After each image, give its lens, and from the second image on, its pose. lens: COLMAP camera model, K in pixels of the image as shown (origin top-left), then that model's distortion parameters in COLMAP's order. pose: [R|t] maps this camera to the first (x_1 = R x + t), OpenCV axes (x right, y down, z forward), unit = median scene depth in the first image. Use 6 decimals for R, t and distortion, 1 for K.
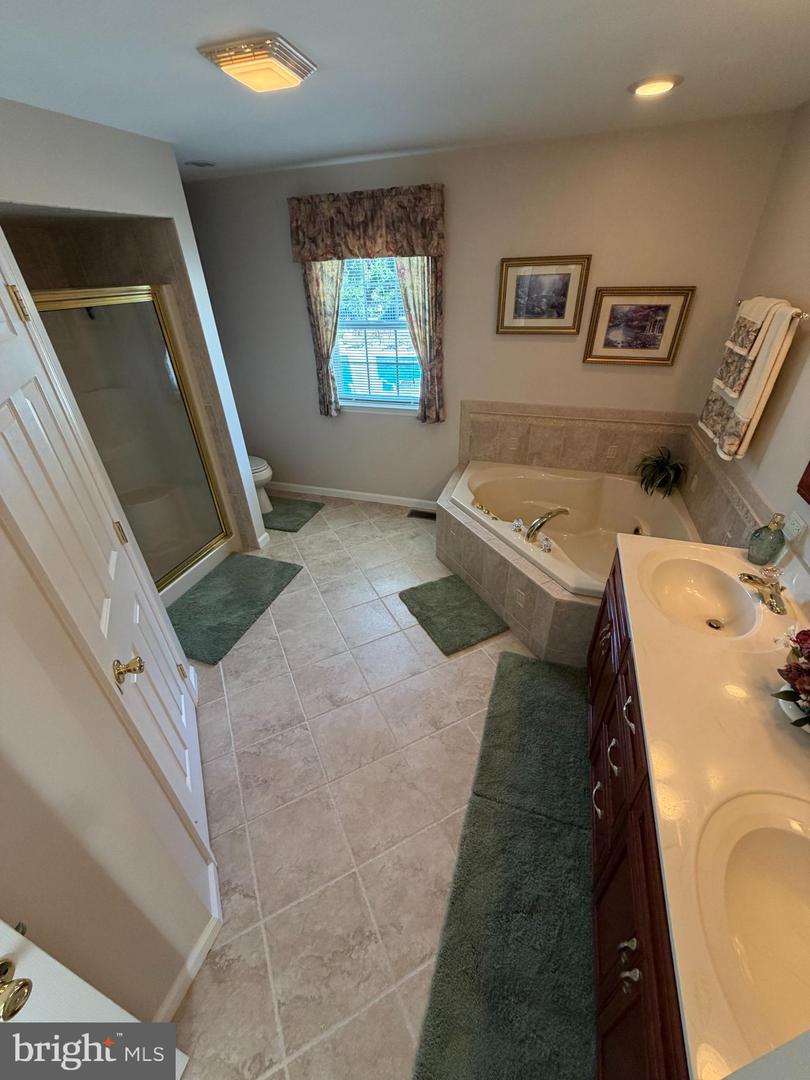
lens RADIAL K [[432.4, 0, 402.8], [0, 432.4, 538.1], [0, 0, 1]] dist [-0.001036, -0.000170]
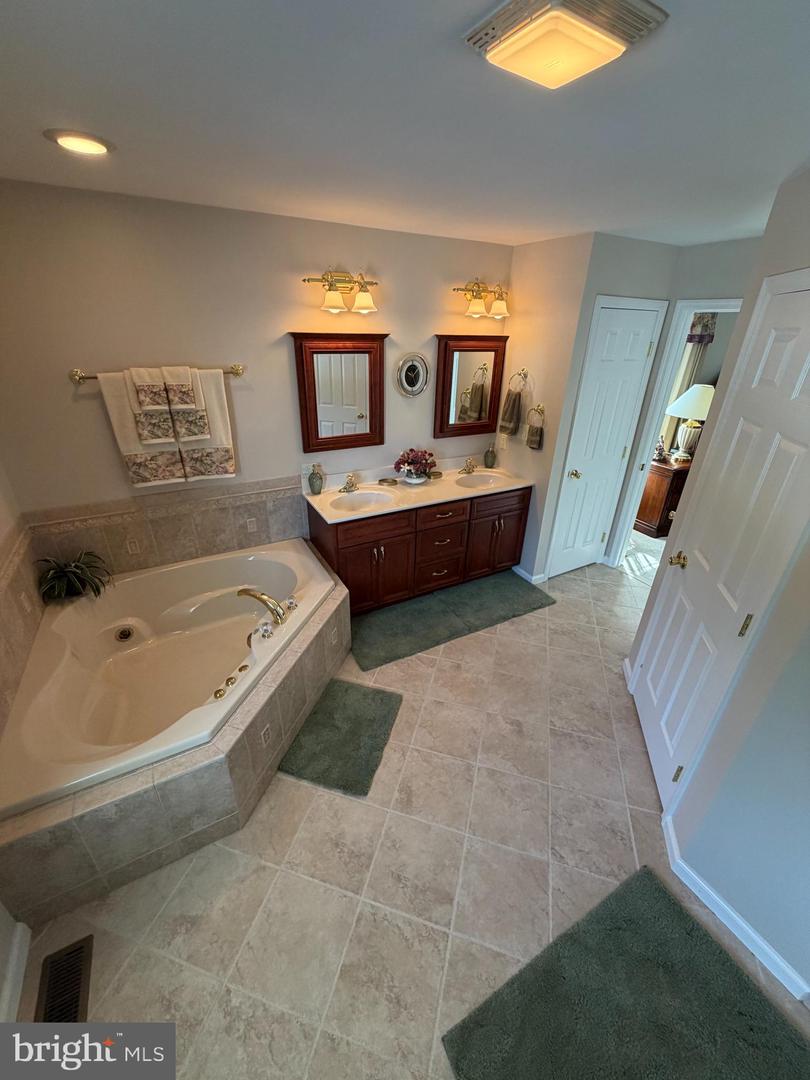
lens RADIAL K [[432.4, 0, 400.8], [0, 432.4, 543.8], [0, 0, 1]] dist [-0.001036, -0.000170]
pose [[-0.739573, -0.281787, 0.611250, -0.388437], [0.361850, 0.599287, 0.714087, -0.626623], [-0.567535, 0.749300, -0.341252, 0.990387]]
